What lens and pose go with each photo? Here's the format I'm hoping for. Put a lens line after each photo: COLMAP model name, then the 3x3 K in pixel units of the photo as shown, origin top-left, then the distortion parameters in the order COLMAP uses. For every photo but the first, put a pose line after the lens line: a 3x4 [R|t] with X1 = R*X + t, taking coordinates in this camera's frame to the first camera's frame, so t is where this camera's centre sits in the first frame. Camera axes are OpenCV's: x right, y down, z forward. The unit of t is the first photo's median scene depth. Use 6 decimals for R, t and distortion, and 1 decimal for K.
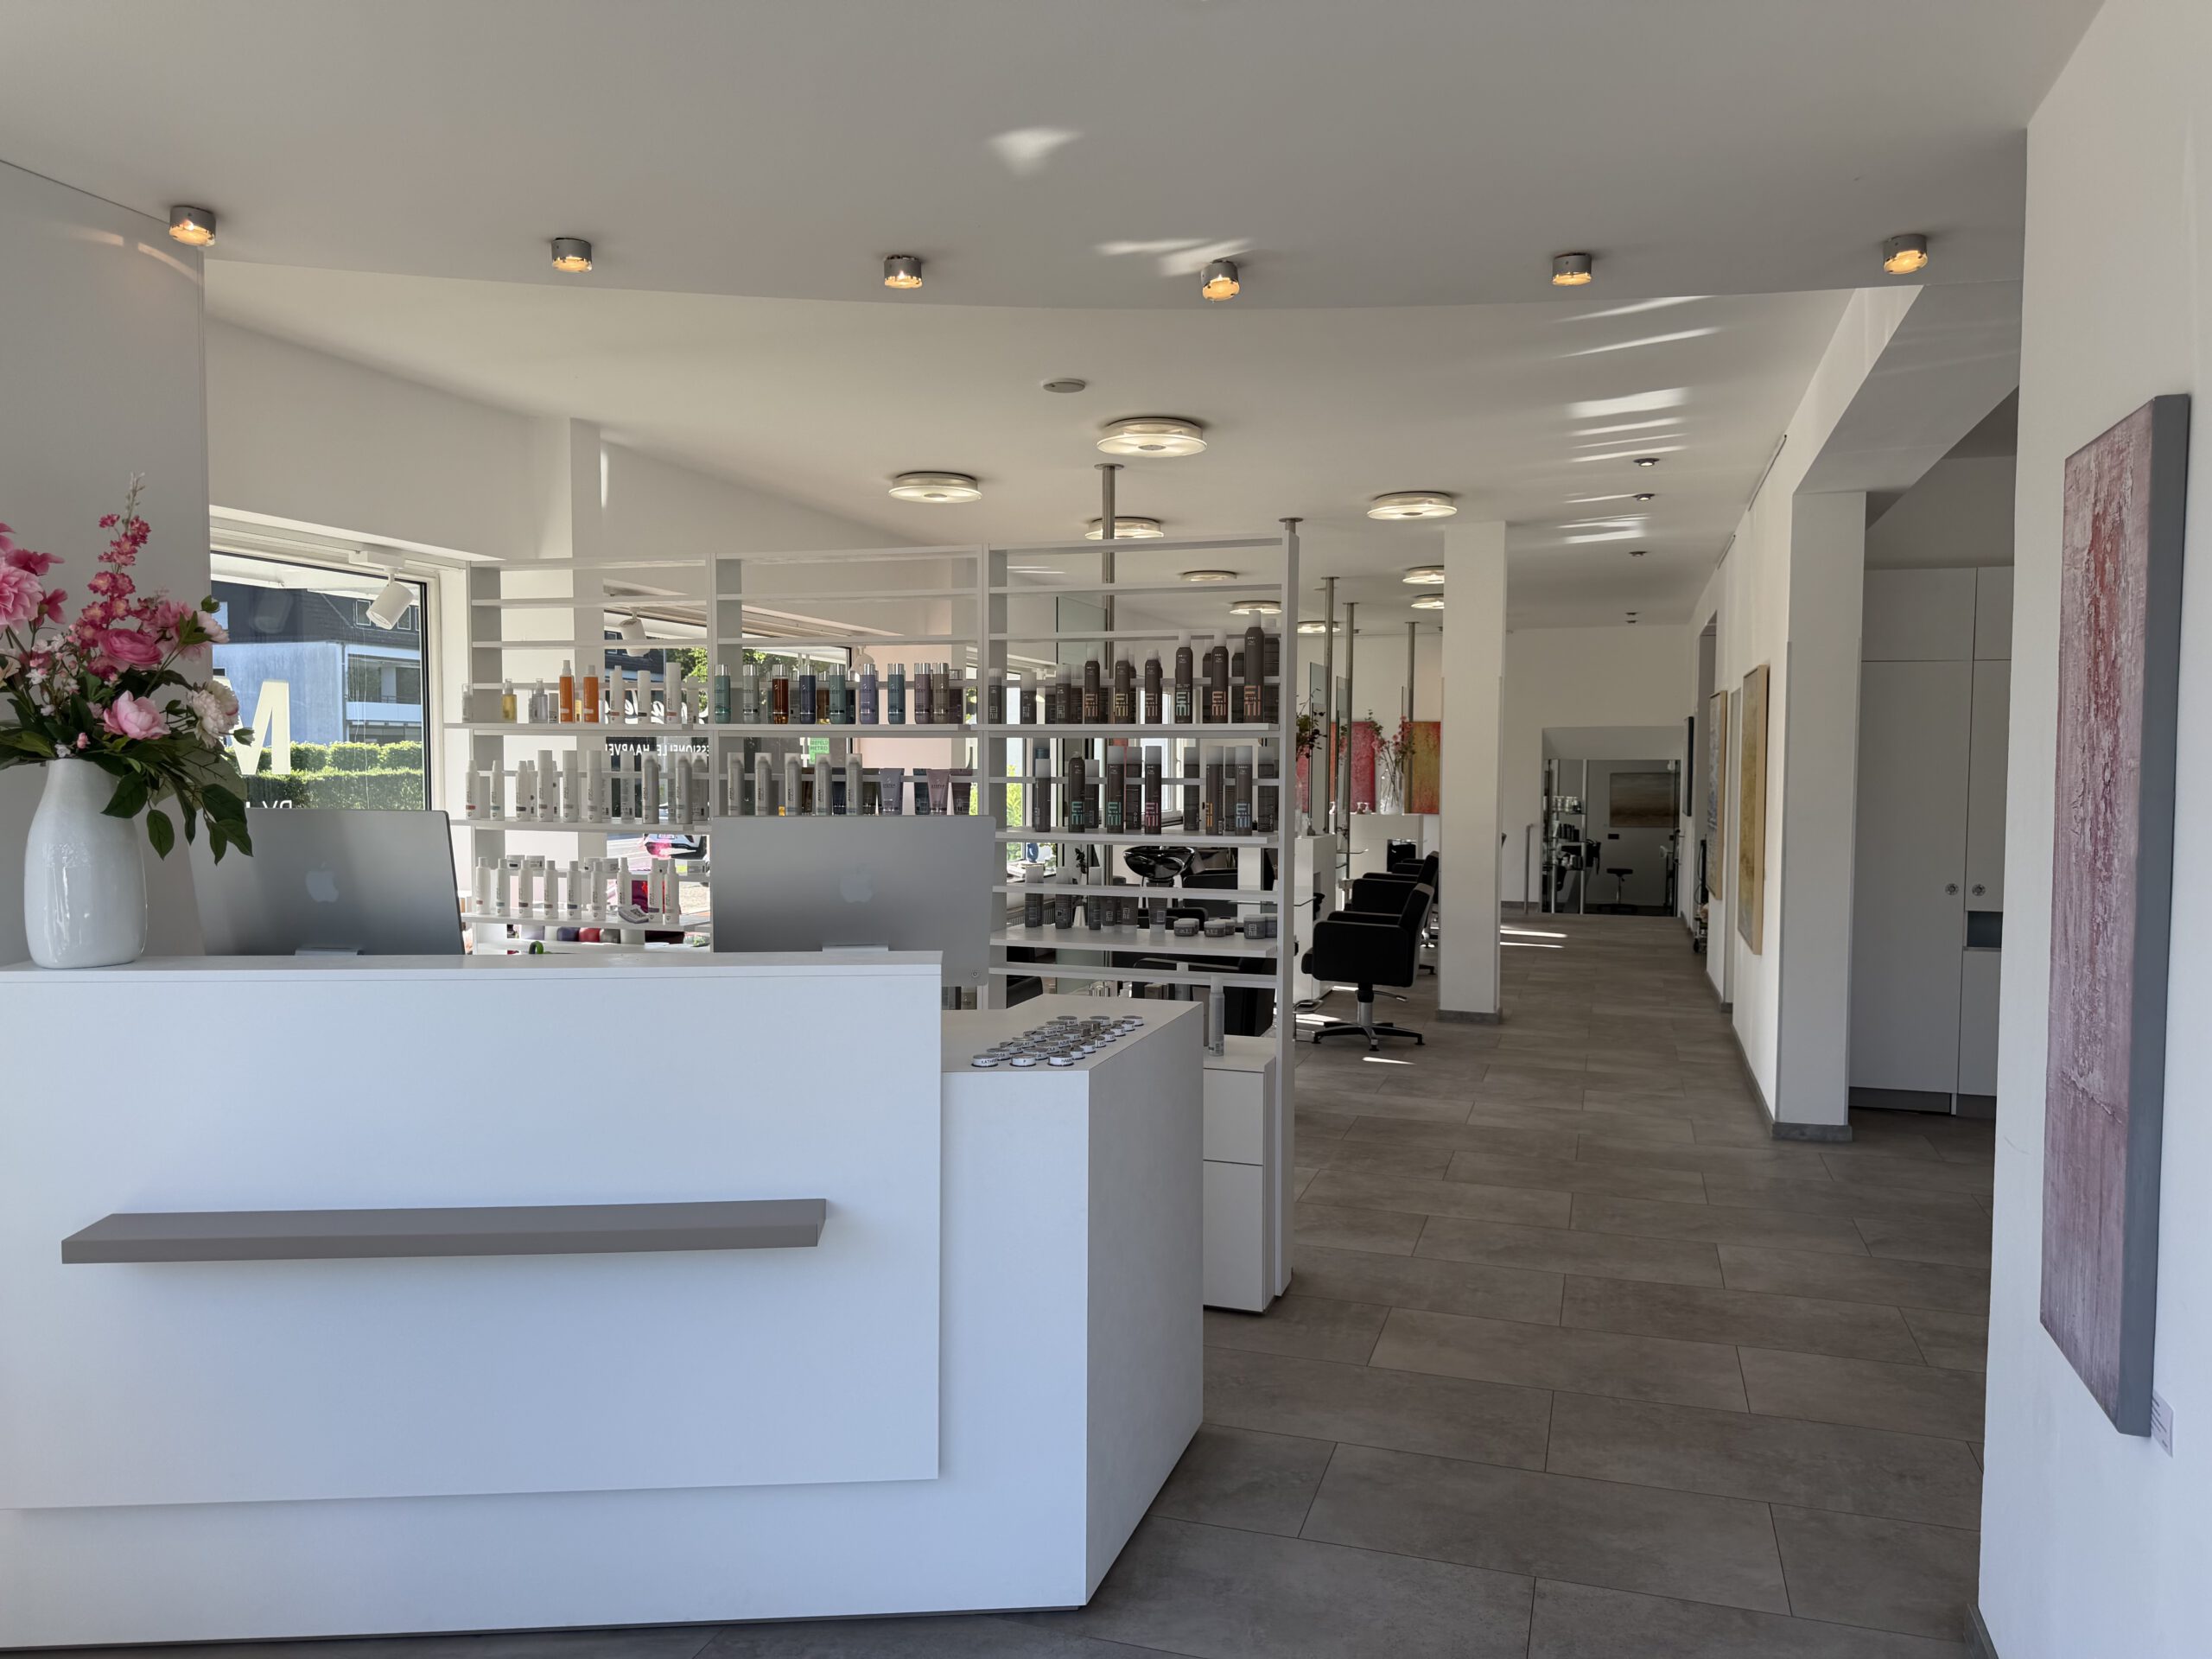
lens RADIAL K [[1562.6, 0, 1097.8], [0, 1562.6, 820.4], [0, 0, 1]] dist [0.003319, -0.016093]
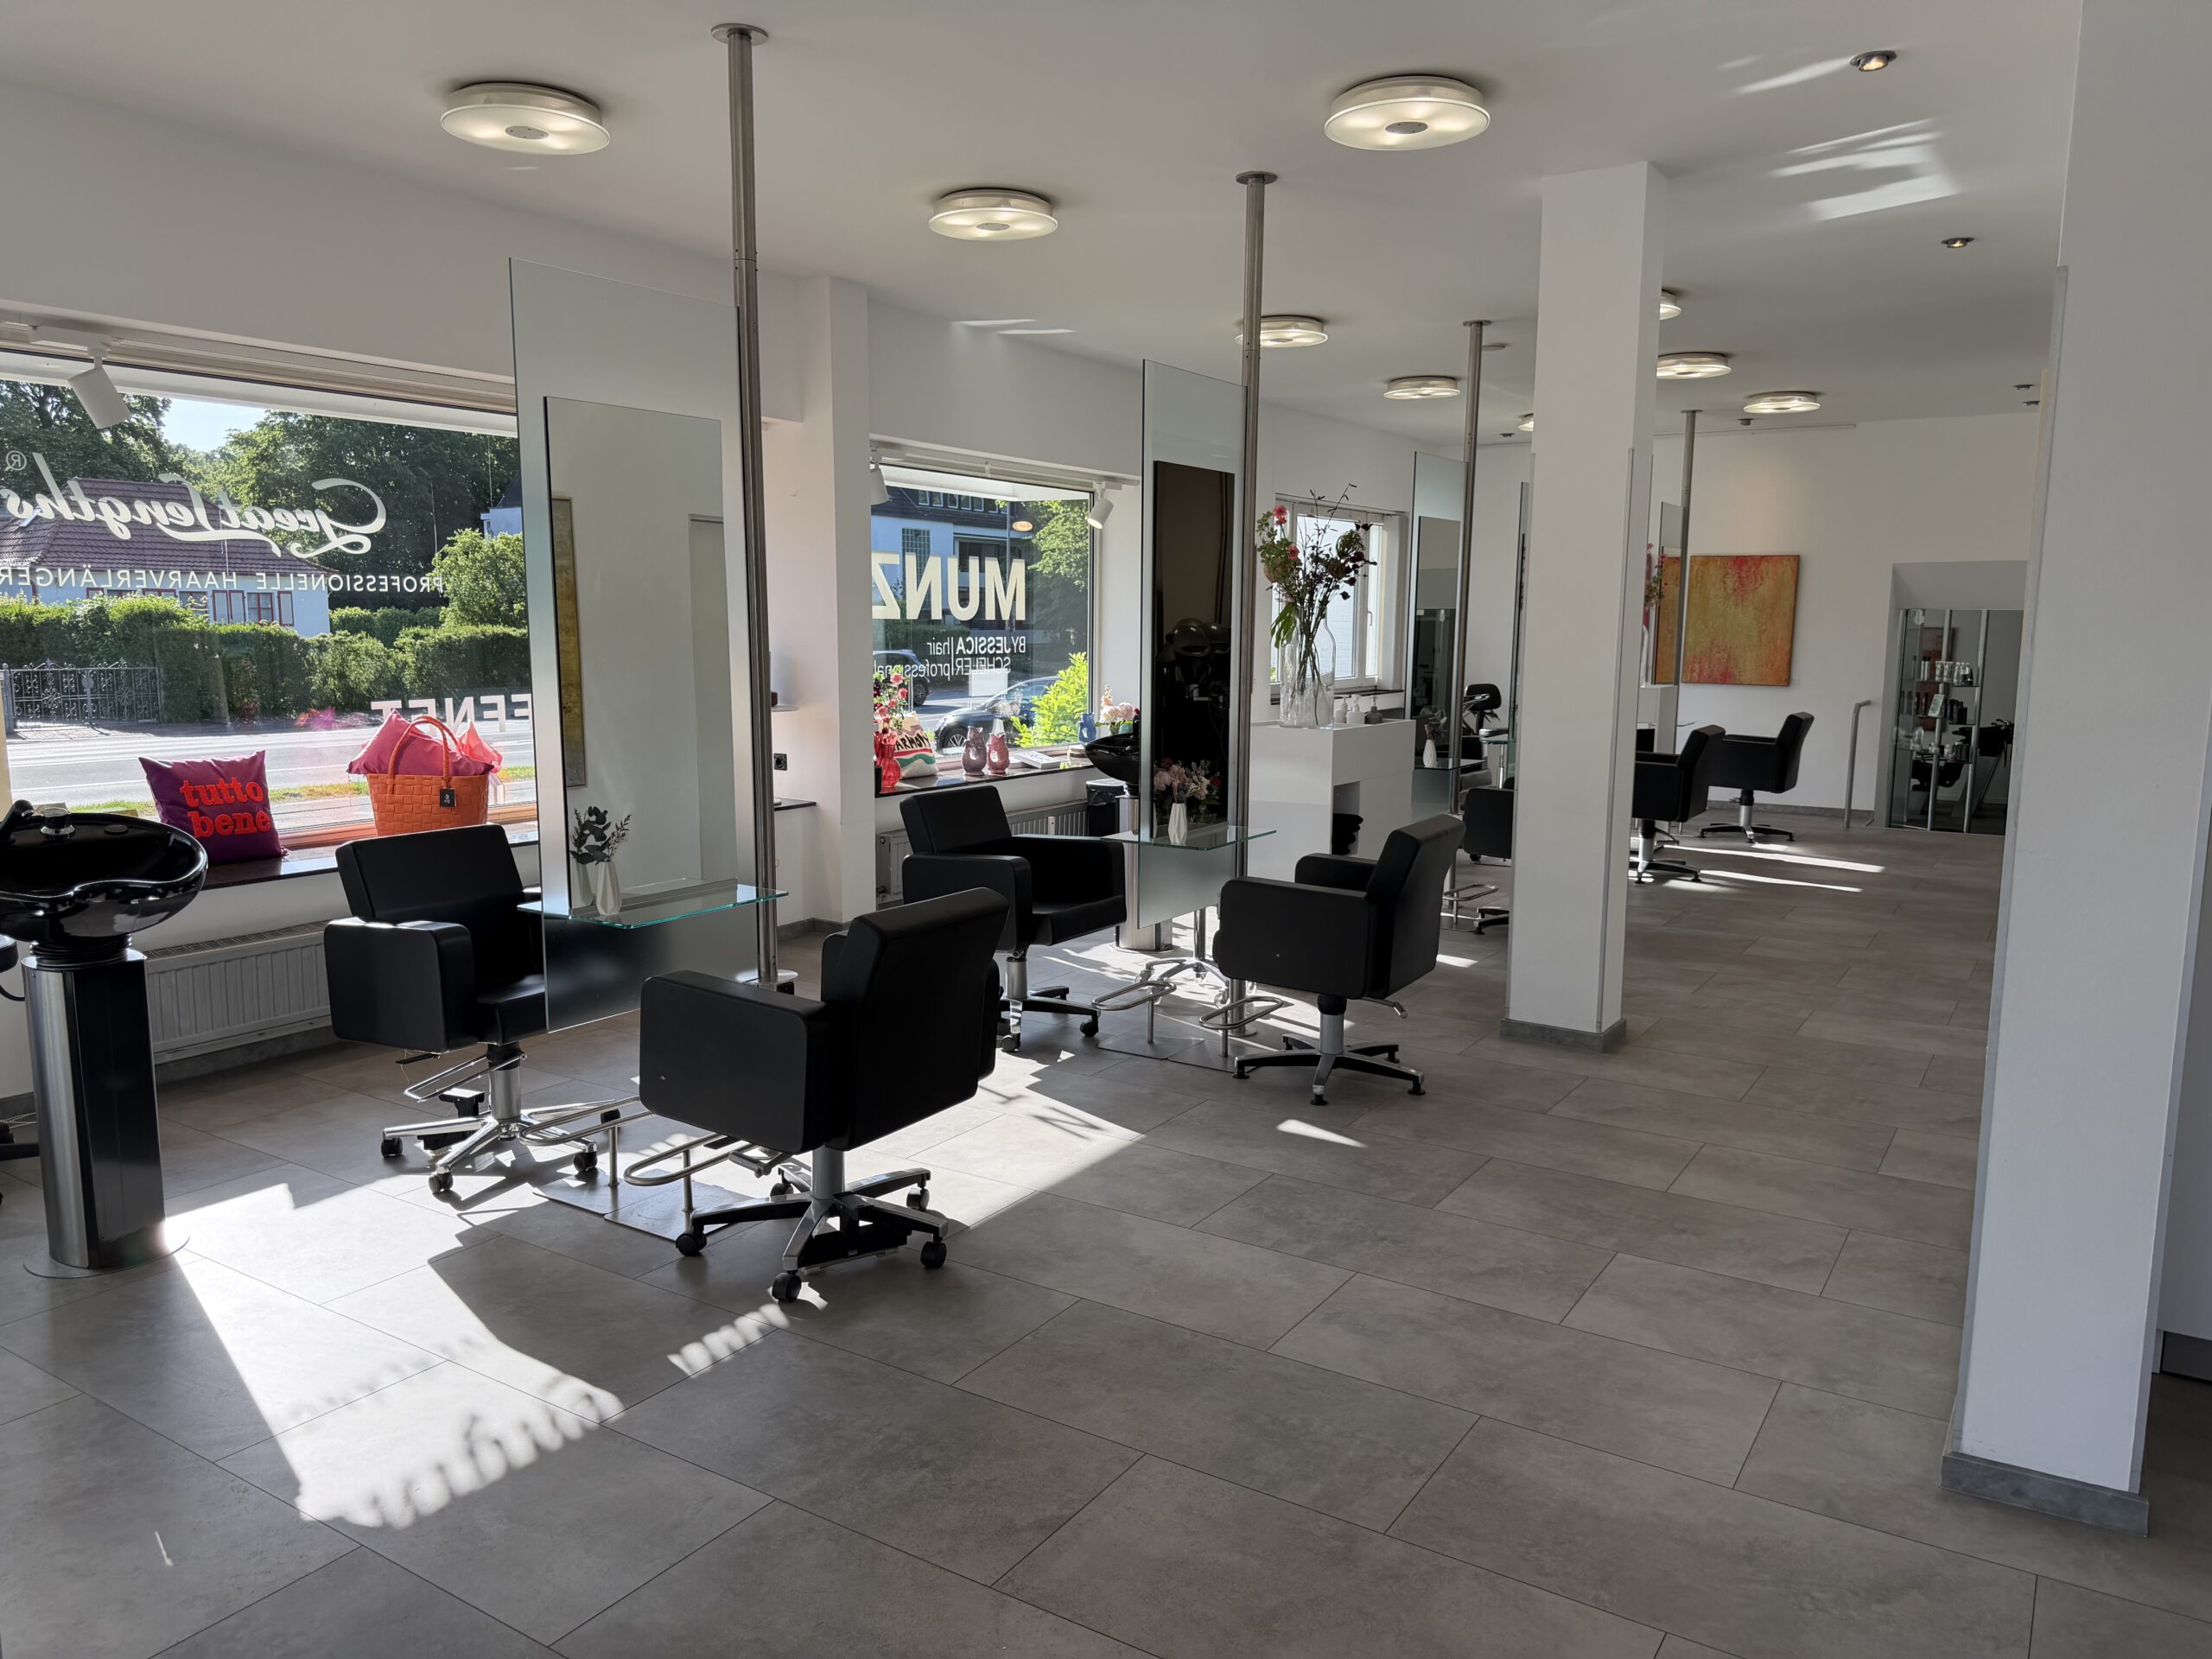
lens RADIAL K [[1562.6, 0, 1125.9], [0, 1562.6, 841.9], [0, 0, 1]] dist [0.003319, -0.016093]
pose [[0.968940, 0.032648, -0.245132, 0.381371], [-0.007699, 0.994749, 0.102055, -0.010359], [0.247177, -0.096998, 0.964103, 0.681684]]
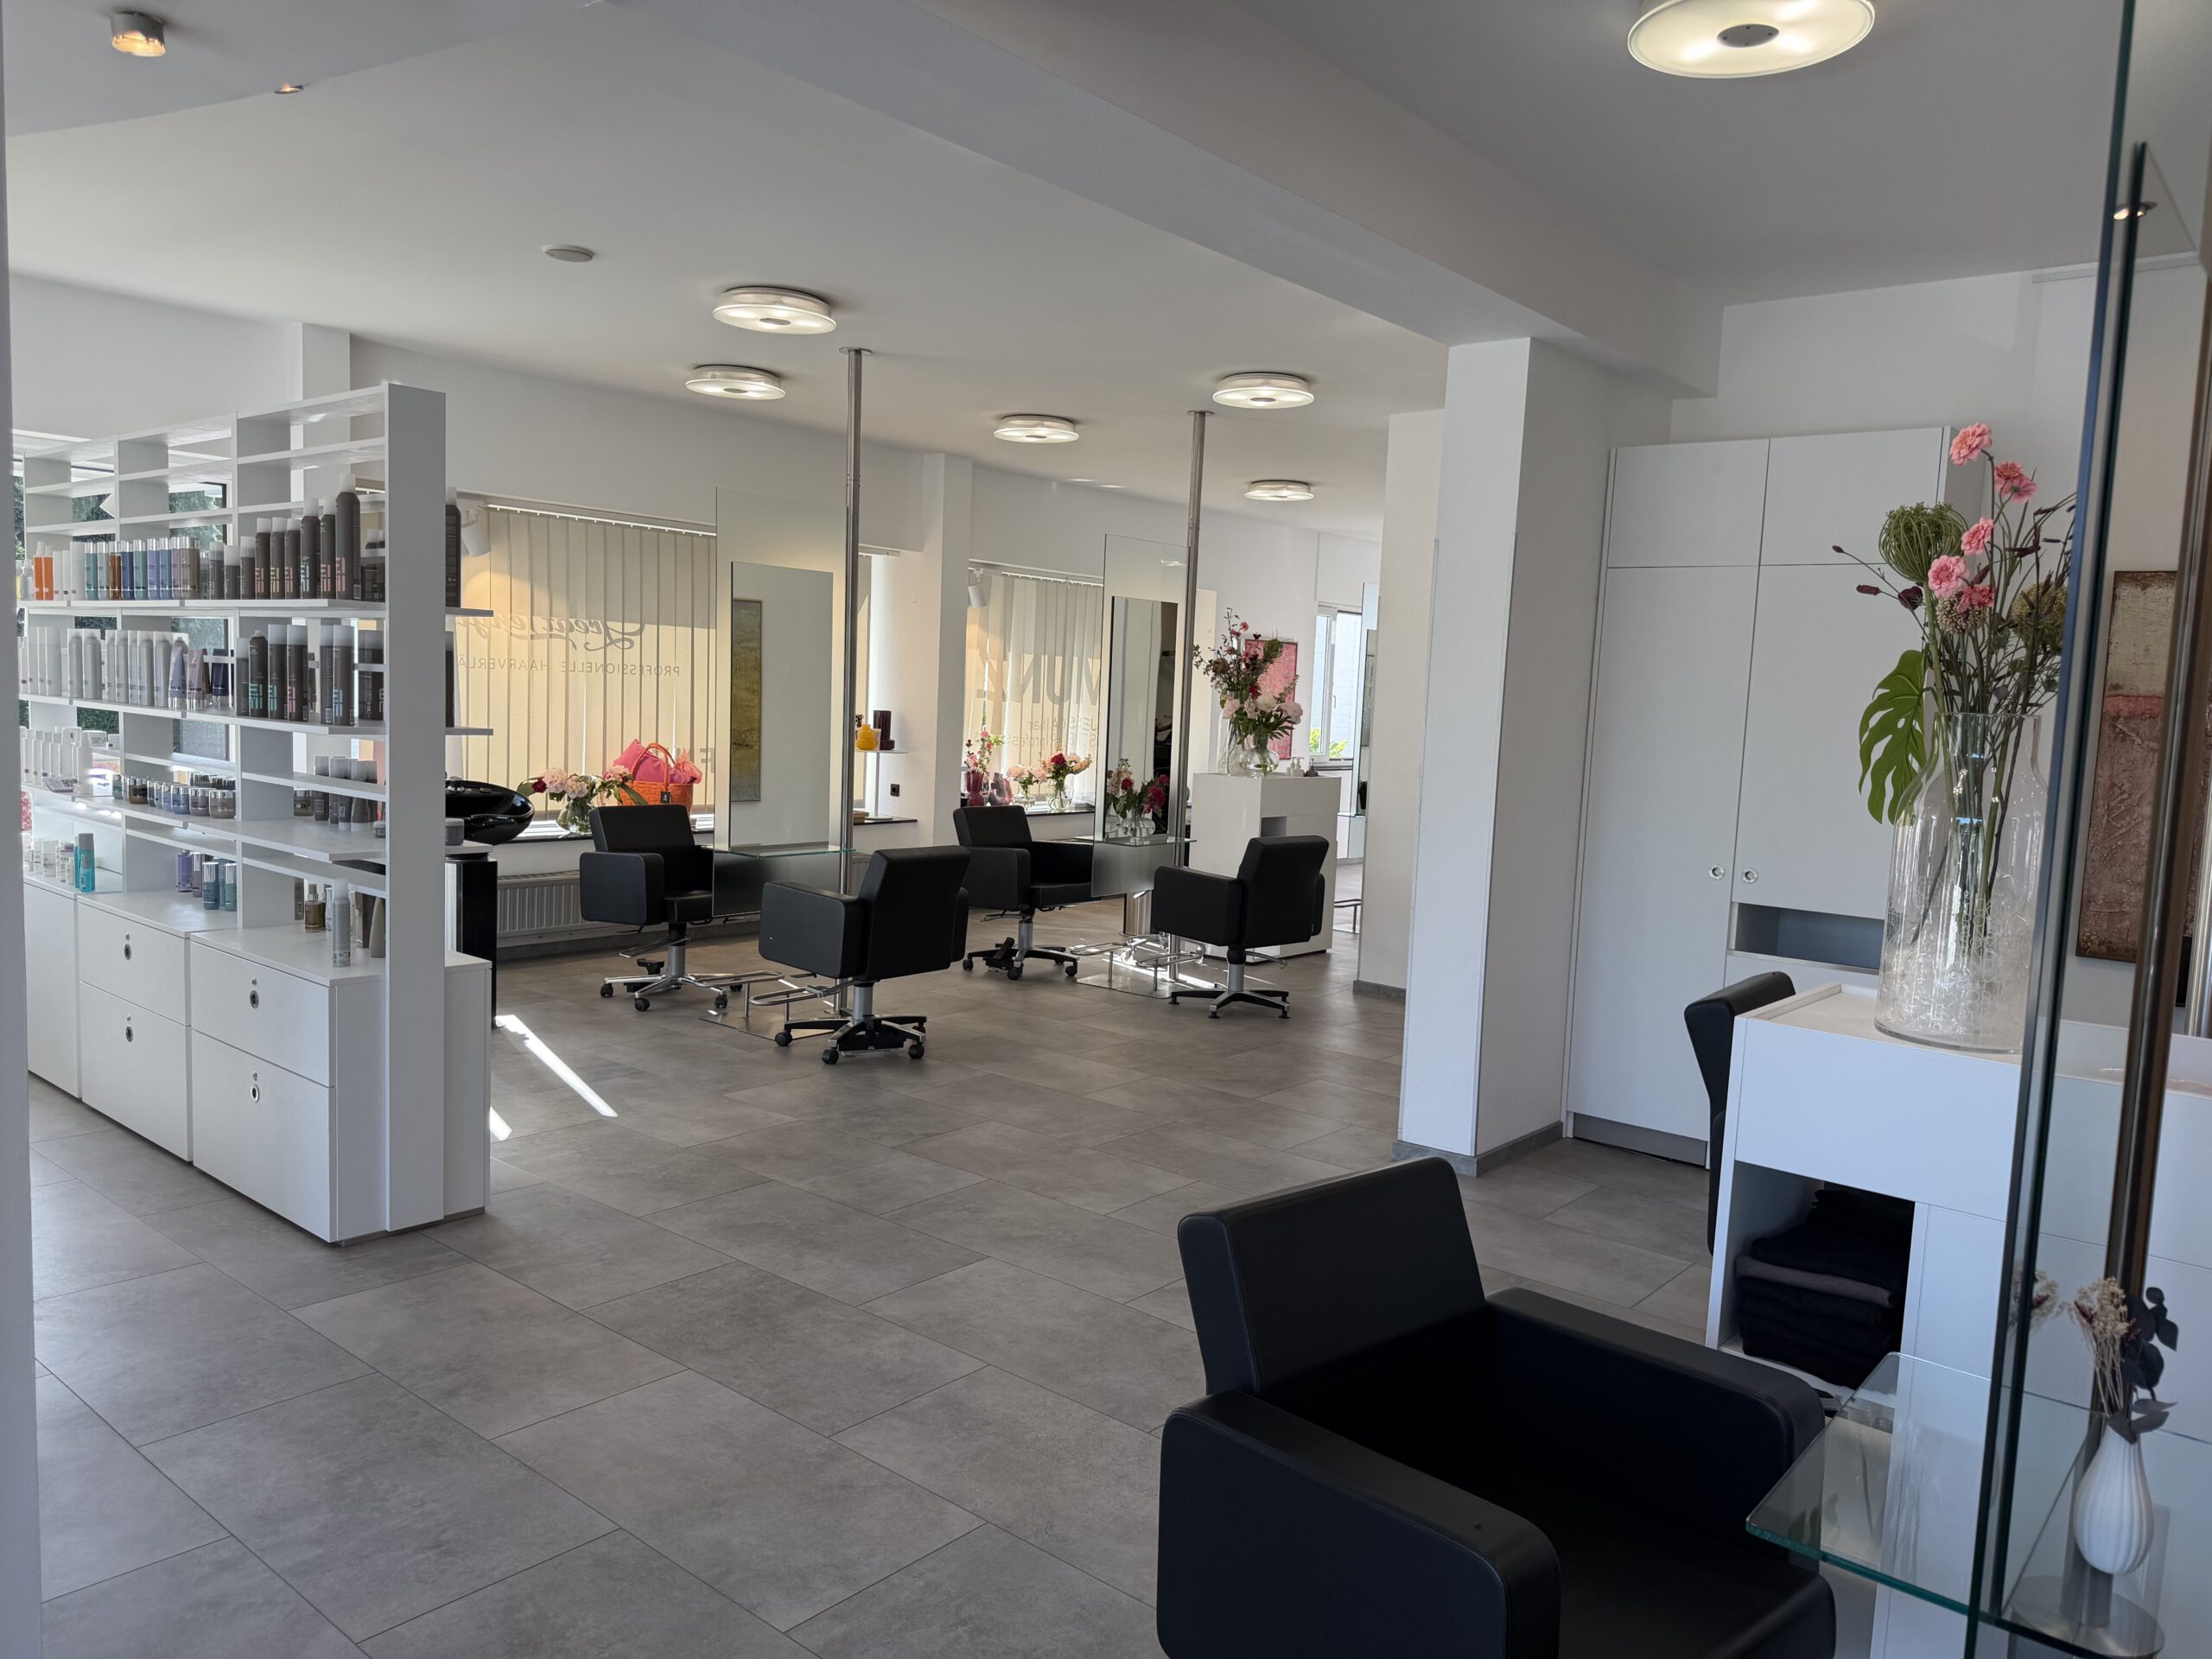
lens RADIAL K [[1562.6, 0, 1166.0], [0, 1562.6, 842.3], [0, 0, 1]] dist [0.003319, -0.016093]
pose [[0.938677, 0.064751, -0.338664, 0.707193], [-0.048326, 0.997220, 0.056717, 0.002440], [0.341395, -0.036873, 0.939197, 0.255914]]
